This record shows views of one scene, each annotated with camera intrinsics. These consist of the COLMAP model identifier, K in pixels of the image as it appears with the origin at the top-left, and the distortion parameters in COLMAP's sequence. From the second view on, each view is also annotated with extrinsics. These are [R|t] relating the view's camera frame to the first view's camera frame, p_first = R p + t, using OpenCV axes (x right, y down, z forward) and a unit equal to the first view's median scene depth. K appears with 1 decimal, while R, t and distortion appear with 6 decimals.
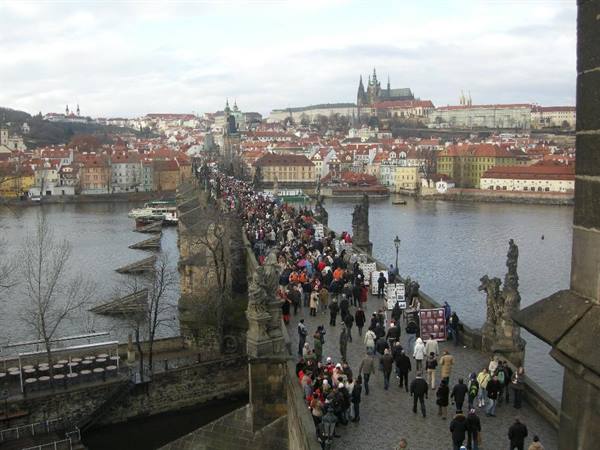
lens RADIAL K [[650.7, 0, 298.7], [0, 650.7, 224.3], [0, 0, 1]] dist [-0.139161, 0.000000]
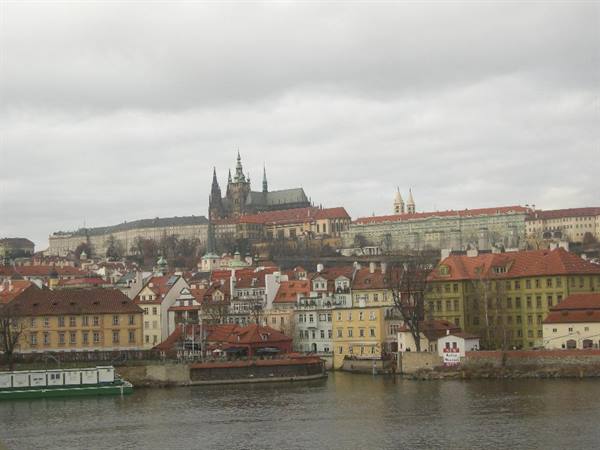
lens RADIAL K [[1090.9, 0, 300.9], [0, 1090.9, 226.0], [0, 0, 1]] dist [-0.081281, 0.000000]
pose [[0.983586, -0.013488, 0.179935, -0.001000], [0.047532, 0.981349, -0.186266, -0.007590], [-0.174066, 0.191761, 0.965882, 0.259396]]
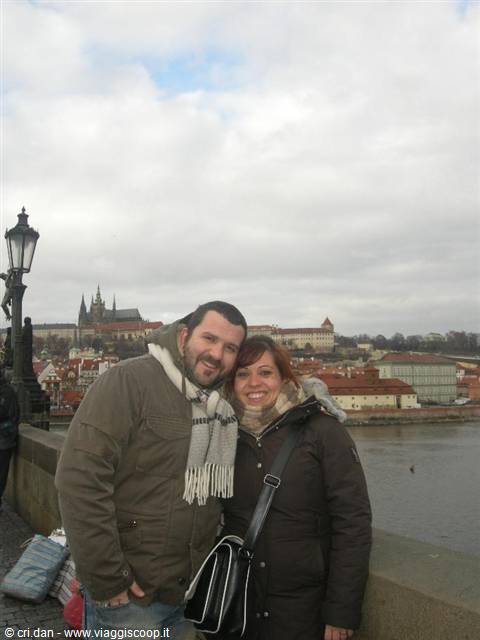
lens RADIAL K [[694.1, 0, 241.4], [0, 694.1, 322.2], [0, 0, 1]] dist [-0.139161, 0.000000]
pose [[0.947625, 0.027322, 0.318214, 0.006983], [0.037149, 0.980143, -0.194782, 0.002183], [-0.317217, 0.196402, 0.927793, 0.173833]]
